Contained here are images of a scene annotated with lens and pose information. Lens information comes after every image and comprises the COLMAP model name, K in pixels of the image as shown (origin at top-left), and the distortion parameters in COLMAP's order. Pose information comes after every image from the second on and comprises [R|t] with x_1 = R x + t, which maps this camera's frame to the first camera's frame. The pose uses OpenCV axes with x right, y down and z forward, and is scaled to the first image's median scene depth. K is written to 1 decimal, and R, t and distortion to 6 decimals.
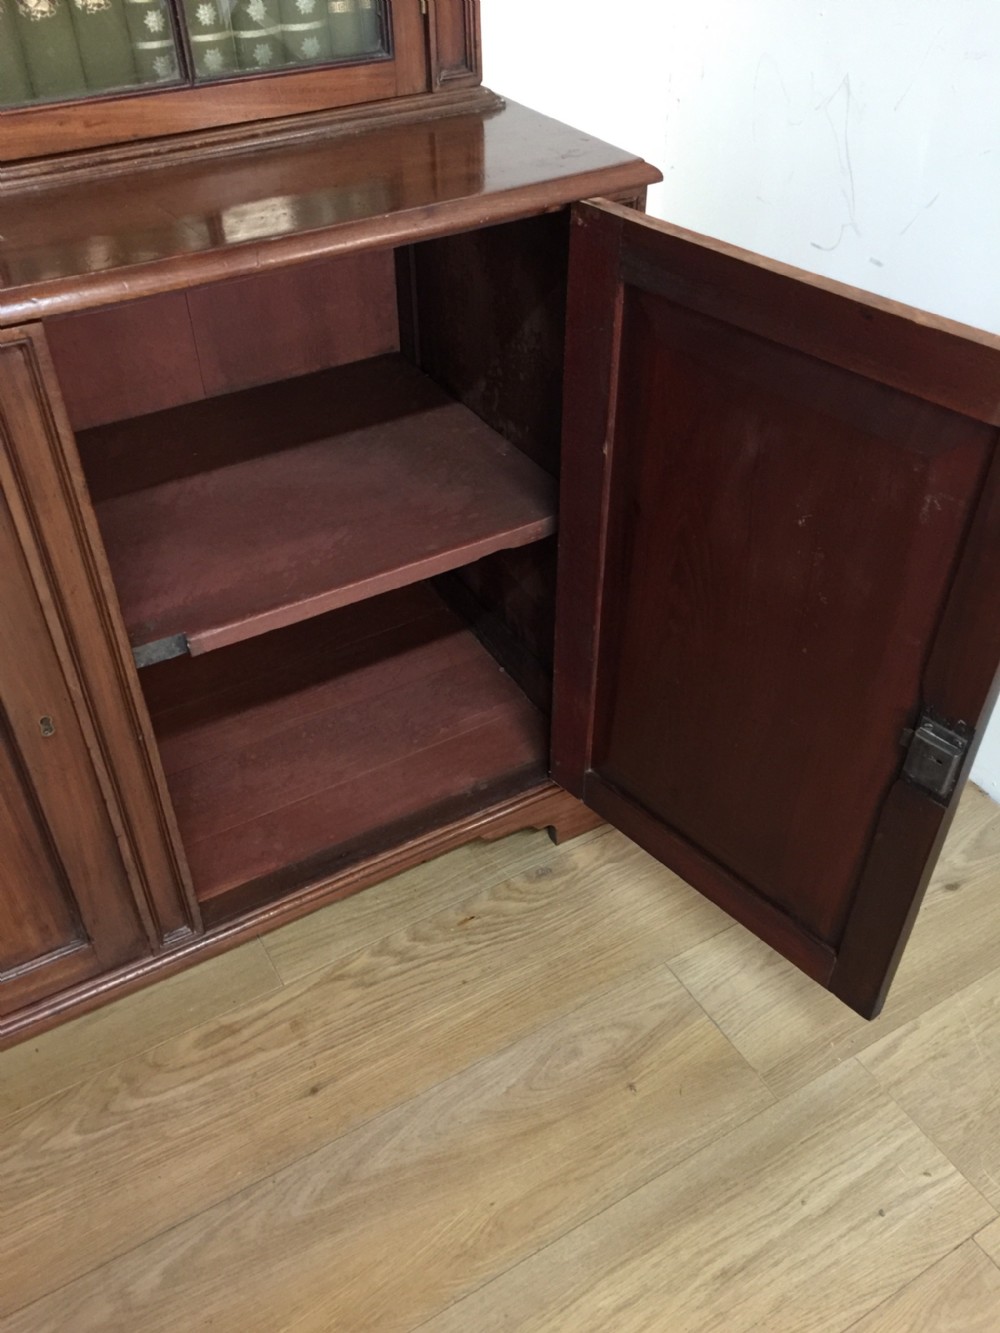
lens RADIAL K [[1133.5, 0, 500.1], [0, 1133.5, 664.2], [0, 0, 1]] dist [0.090114, -0.120281]
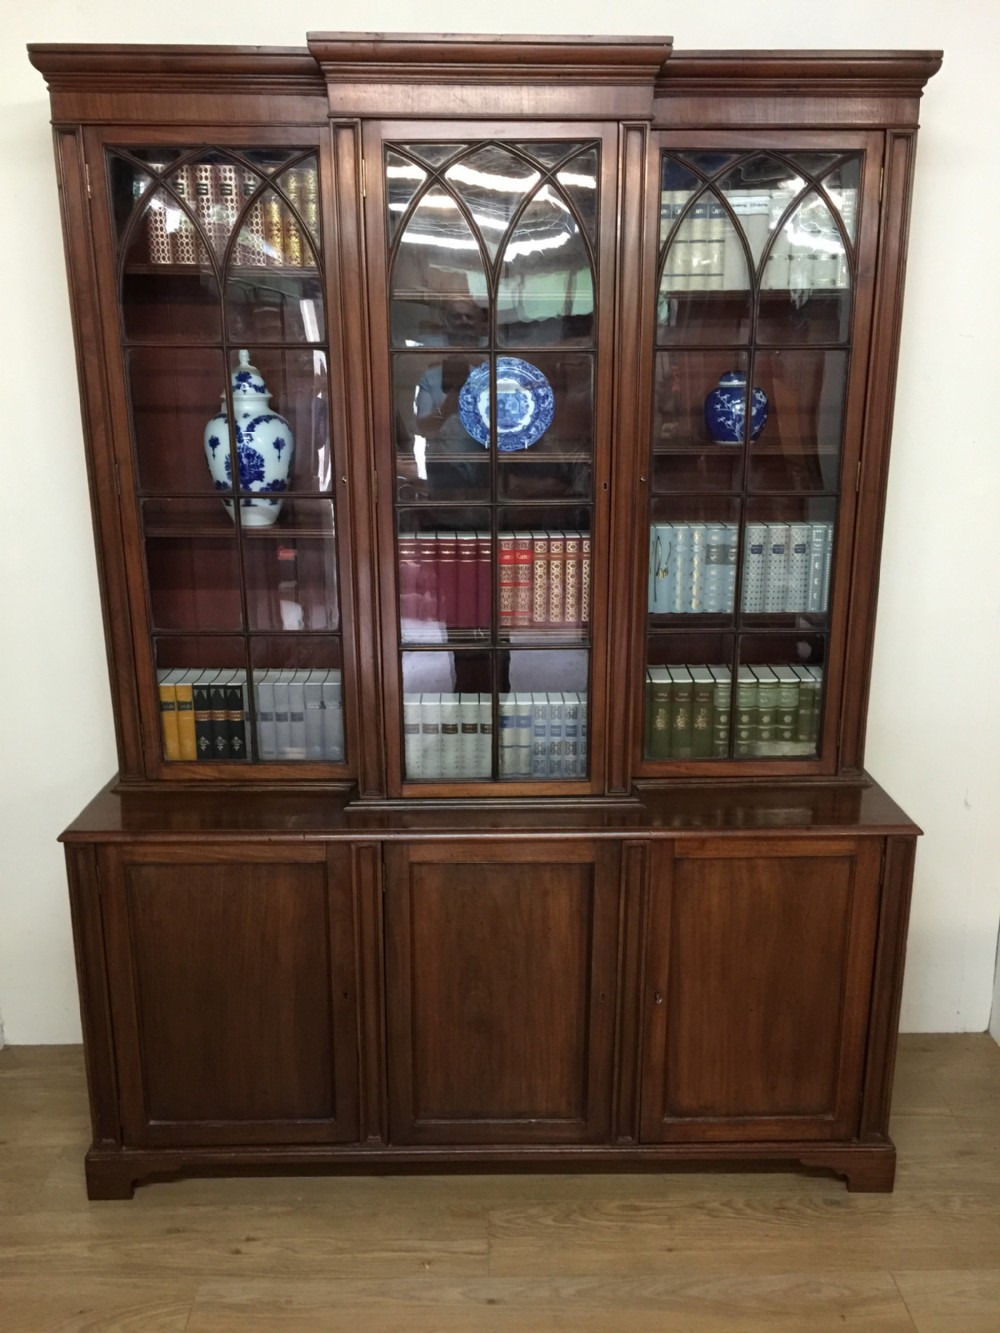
lens RADIAL K [[1133.5, 0, 500.1], [0, 1133.5, 664.2], [0, 0, 1]] dist [0.090114, -0.120281]
pose [[0.872213, 0.134163, -0.470366, 0.363137], [-0.318869, 0.885173, -0.338809, 0.261923], [0.370900, 0.445499, 0.814840, -1.092739]]
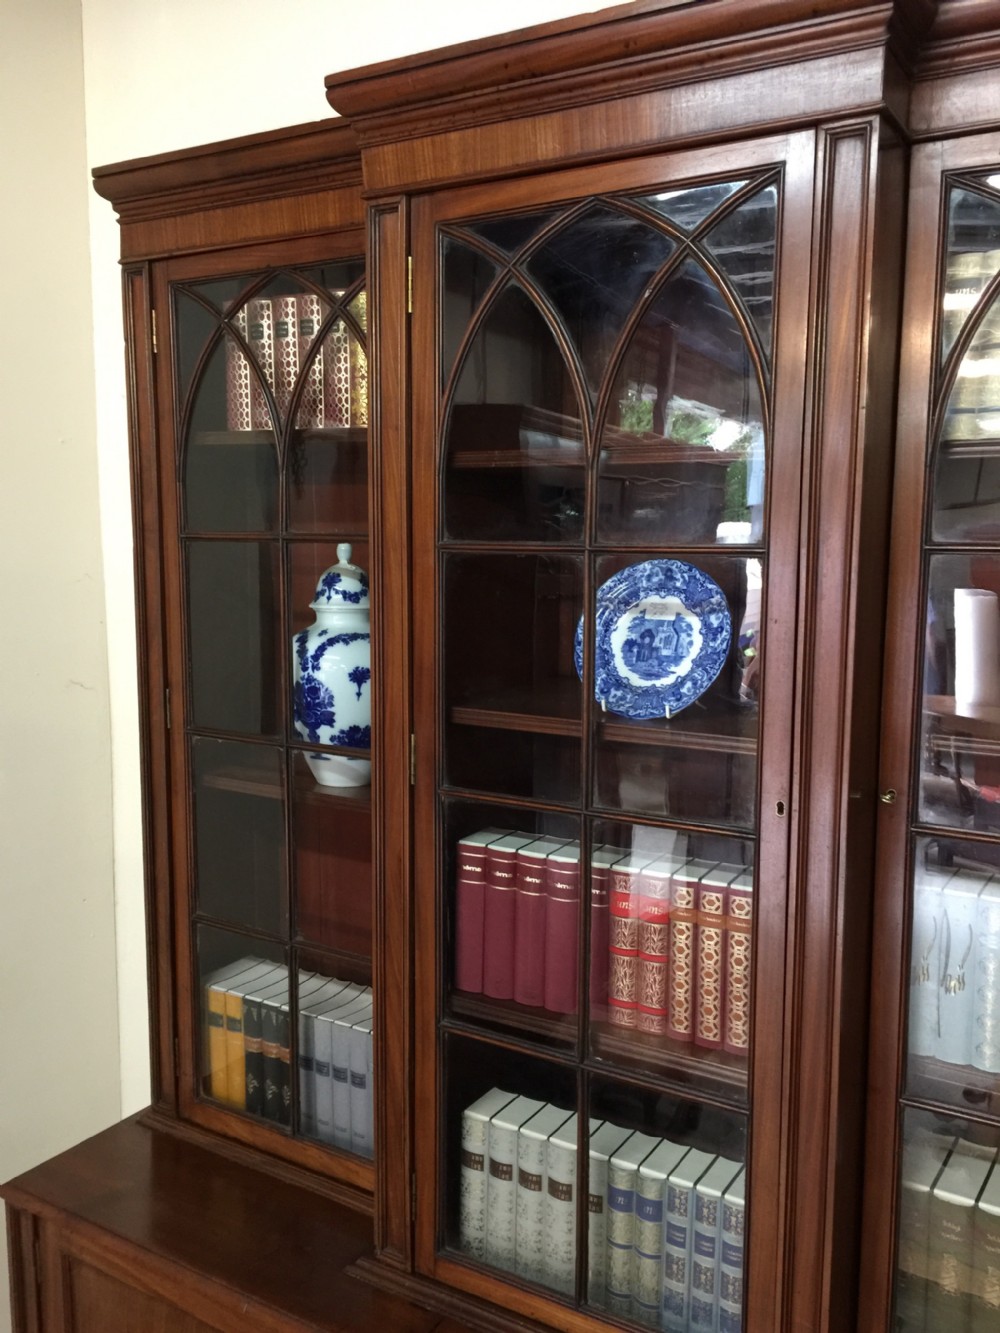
lens RADIAL K [[1133.5, 0, 500.1], [0, 1133.5, 664.2], [0, 0, 1]] dist [0.090114, -0.120281]
pose [[0.481885, 0.113927, -0.868797, 0.300785], [-0.571273, 0.792662, -0.212918, -0.439202], [0.664405, 0.598922, 0.447055, -0.298173]]
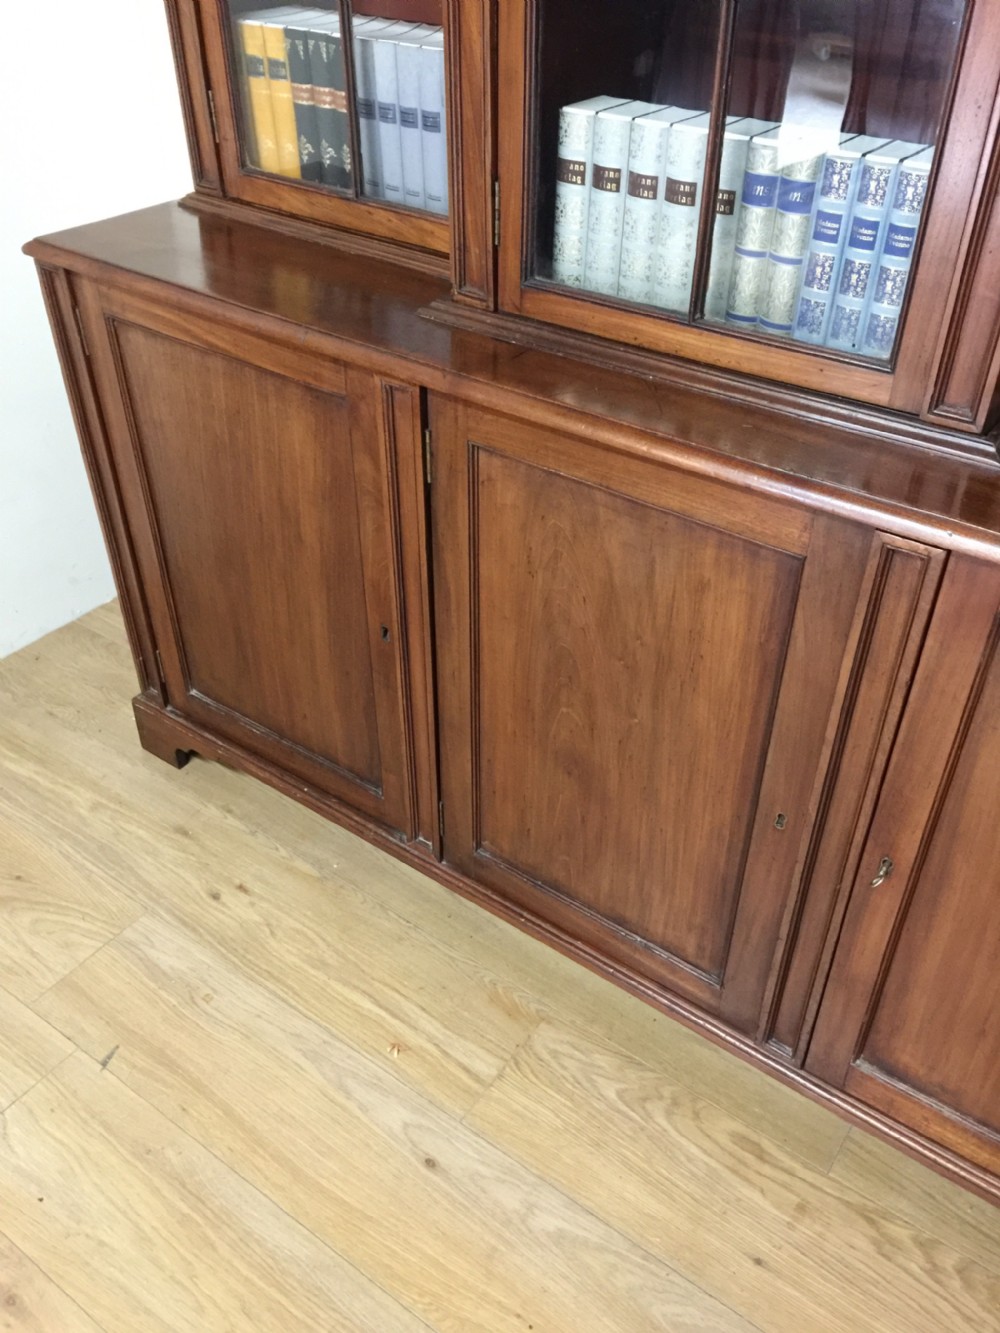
lens RADIAL K [[1136.9, 0, 502.6], [0, 1136.9, 661.8], [0, 0, 1]] dist [0.094263, -0.126686]
pose [[0.404546, 0.556154, -0.725972, 0.201295], [-0.595542, 0.762647, 0.252387, -0.162849], [0.694027, 0.330244, 0.639739, 0.014053]]
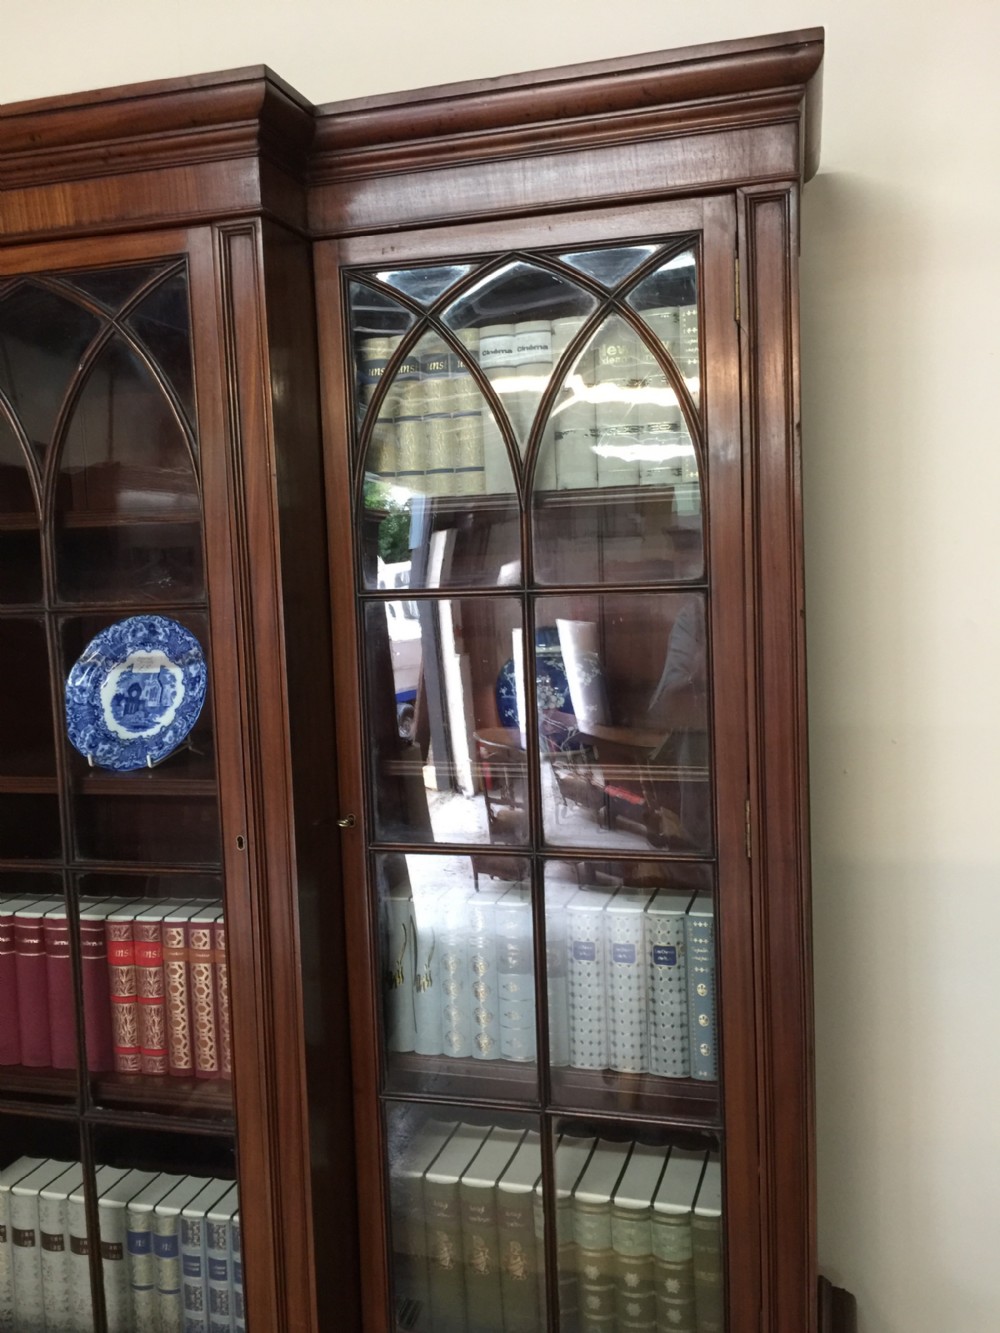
lens RADIAL K [[1143.8, 0, 500.0], [0, 1143.8, 666.5], [0, 0, 1]] dist [0.080967, -0.106137]
pose [[0.696479, 0.044193, -0.716215, 0.496031], [-0.438004, 0.816778, -0.375535, -0.522843], [0.568392, 0.575257, 0.588225, -0.211939]]
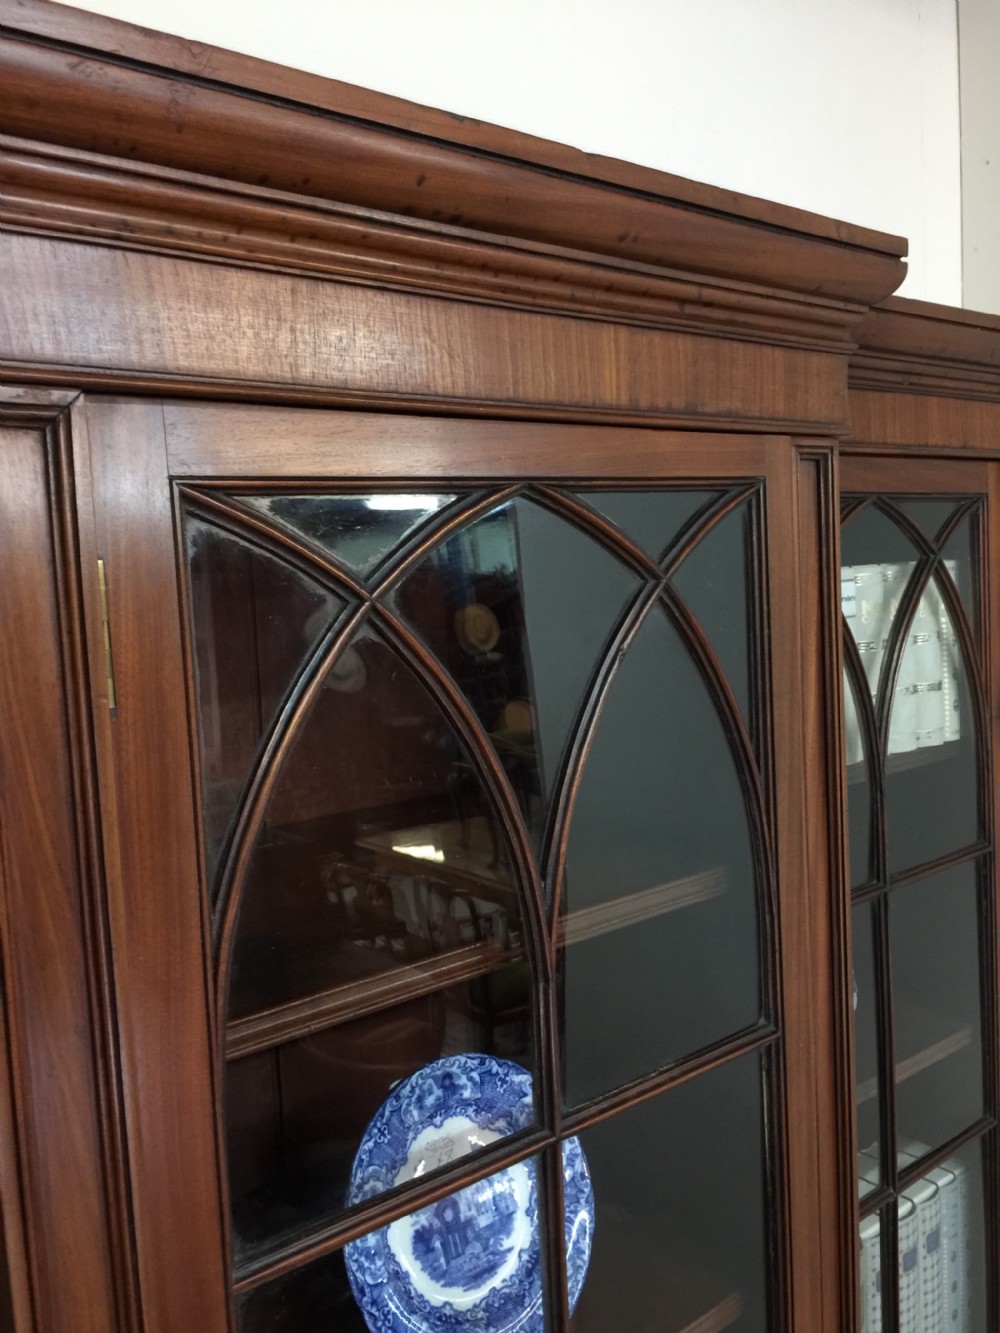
lens RADIAL K [[1143.8, 0, 500.0], [0, 1143.8, 666.5], [0, 0, 1]] dist [0.080967, -0.106137]
pose [[0.985376, -0.055011, 0.161272, -0.657098], [0.138108, 0.812199, -0.566796, -0.657730], [-0.099805, 0.580780, 0.807919, -0.408167]]
